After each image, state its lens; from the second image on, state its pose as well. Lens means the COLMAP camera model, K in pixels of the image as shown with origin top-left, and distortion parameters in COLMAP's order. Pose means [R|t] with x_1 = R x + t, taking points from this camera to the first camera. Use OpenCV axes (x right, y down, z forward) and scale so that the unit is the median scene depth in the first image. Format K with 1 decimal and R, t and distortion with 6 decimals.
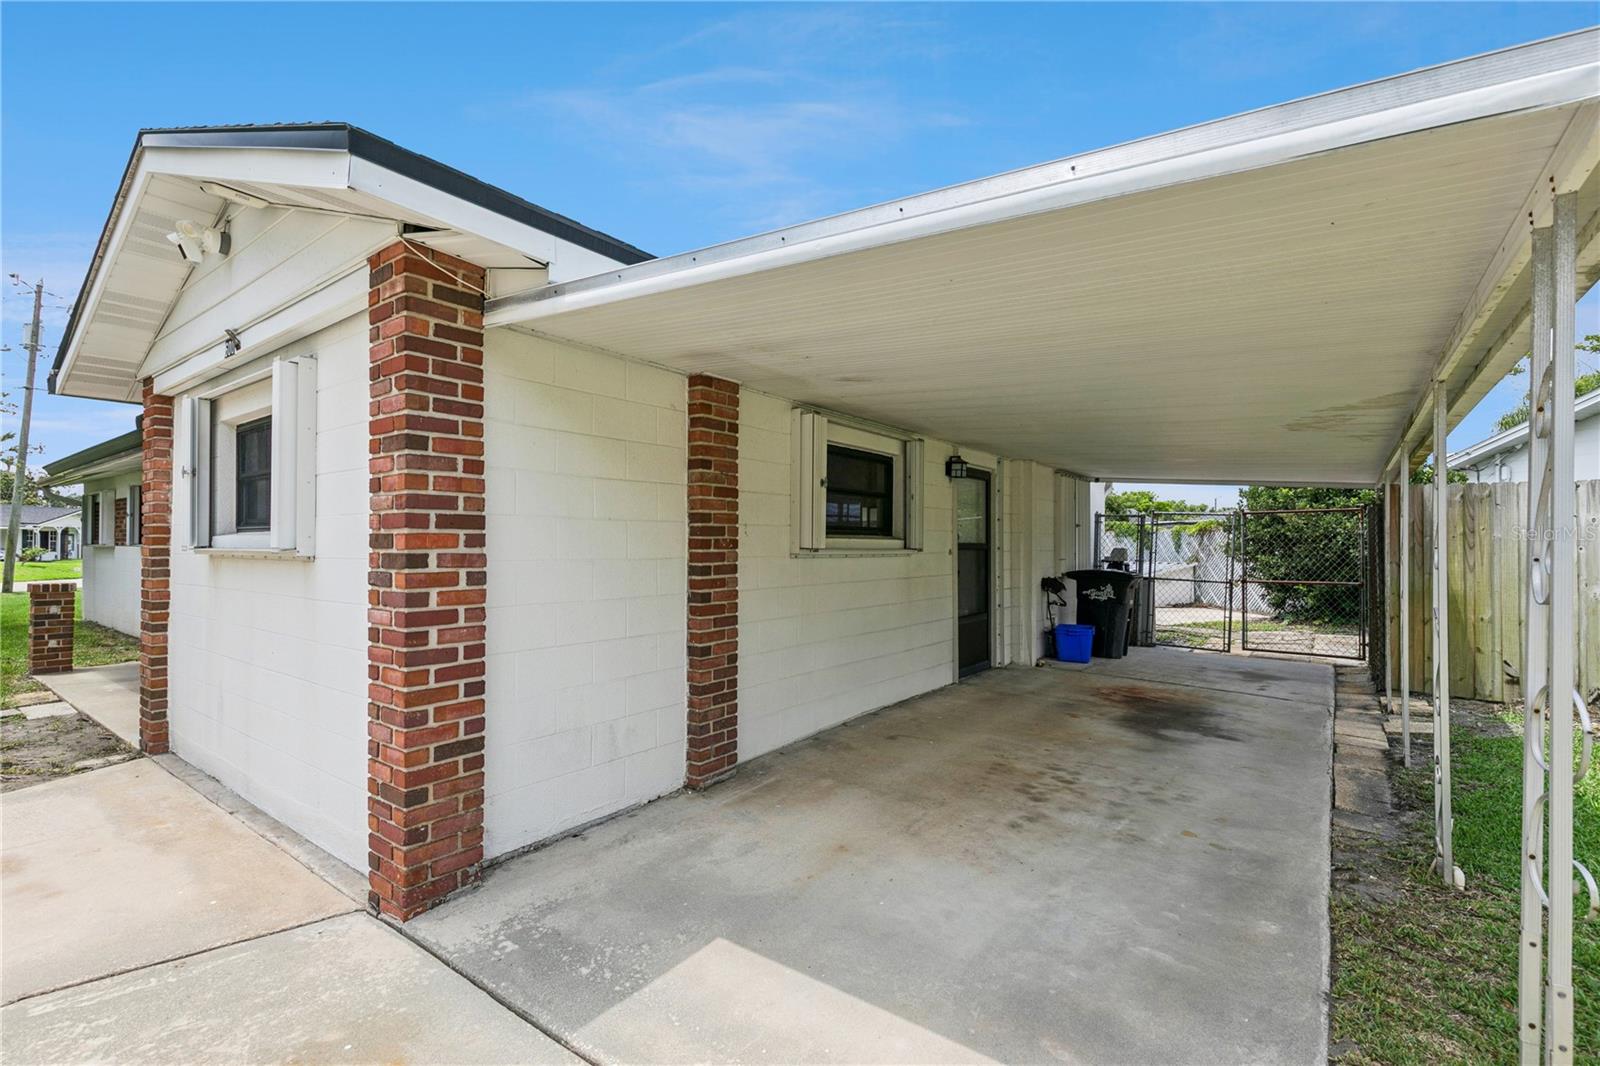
lens RADIAL K [[715.0, 0, 800.0], [0, 715.0, 533.0], [0, 0, 1]] dist [0.012343, -0.000295]
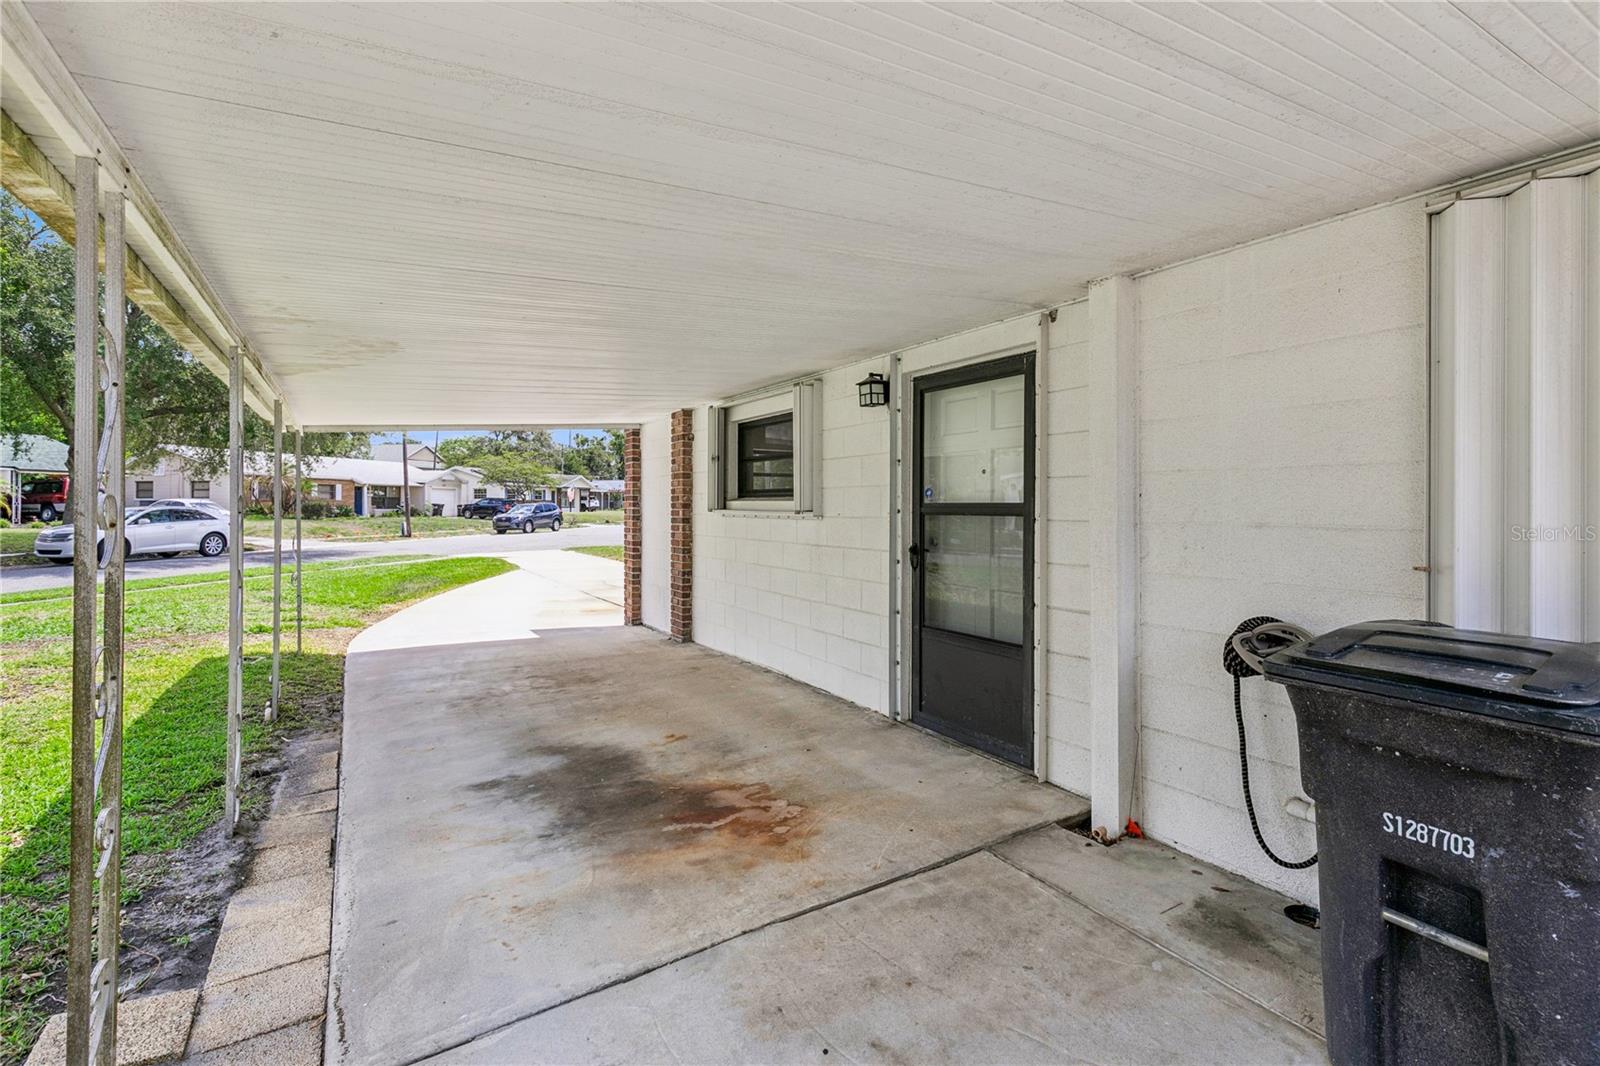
lens RADIAL K [[715.0, 0, 800.0], [0, 715.0, 533.0], [0, 0, 1]] dist [0.012343, -0.000295]
pose [[-0.364497, 0.042622, -0.930228, 0.967057], [0.012681, 0.999087, 0.040808, 0.011923], [0.931118, 0.003078, -0.364705, 1.334418]]
